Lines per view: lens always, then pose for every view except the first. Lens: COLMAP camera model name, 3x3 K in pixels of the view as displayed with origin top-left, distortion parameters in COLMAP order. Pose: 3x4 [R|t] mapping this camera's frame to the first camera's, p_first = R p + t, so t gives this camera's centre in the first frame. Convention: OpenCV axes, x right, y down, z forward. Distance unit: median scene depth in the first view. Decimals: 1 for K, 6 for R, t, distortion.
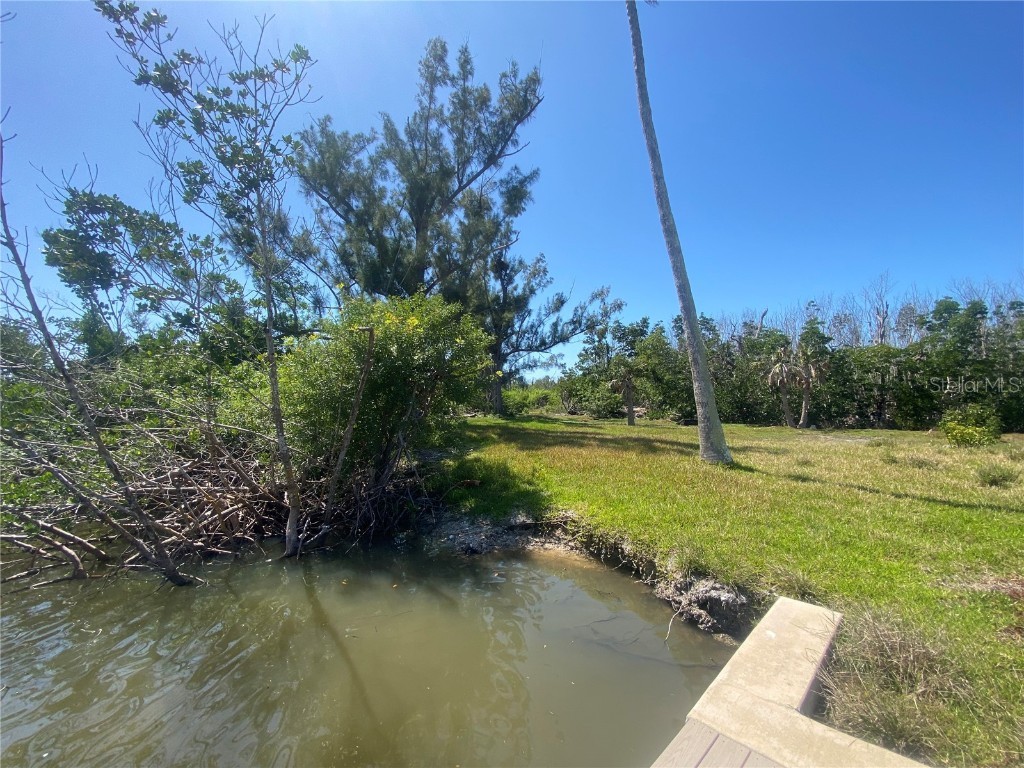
lens RADIAL K [[417.9, 0, 514.3], [0, 417.9, 382.9], [0, 0, 1]] dist [0.042685, -0.030257]
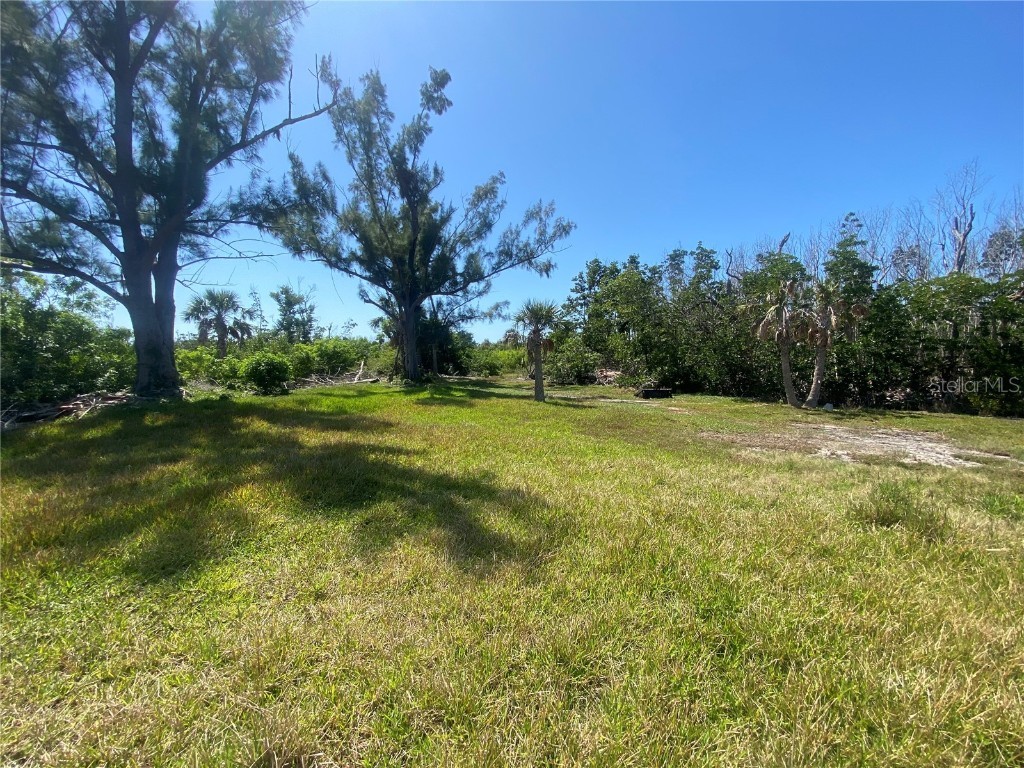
lens RADIAL K [[417.9, 0, 514.3], [0, 417.9, 382.9], [0, 0, 1]] dist [0.042685, -0.030257]
pose [[0.995005, 0.014052, -0.098835, 0.261743], [-0.004345, 0.995201, 0.097752, 0.007555], [0.099735, -0.096834, 0.990291, 0.286190]]
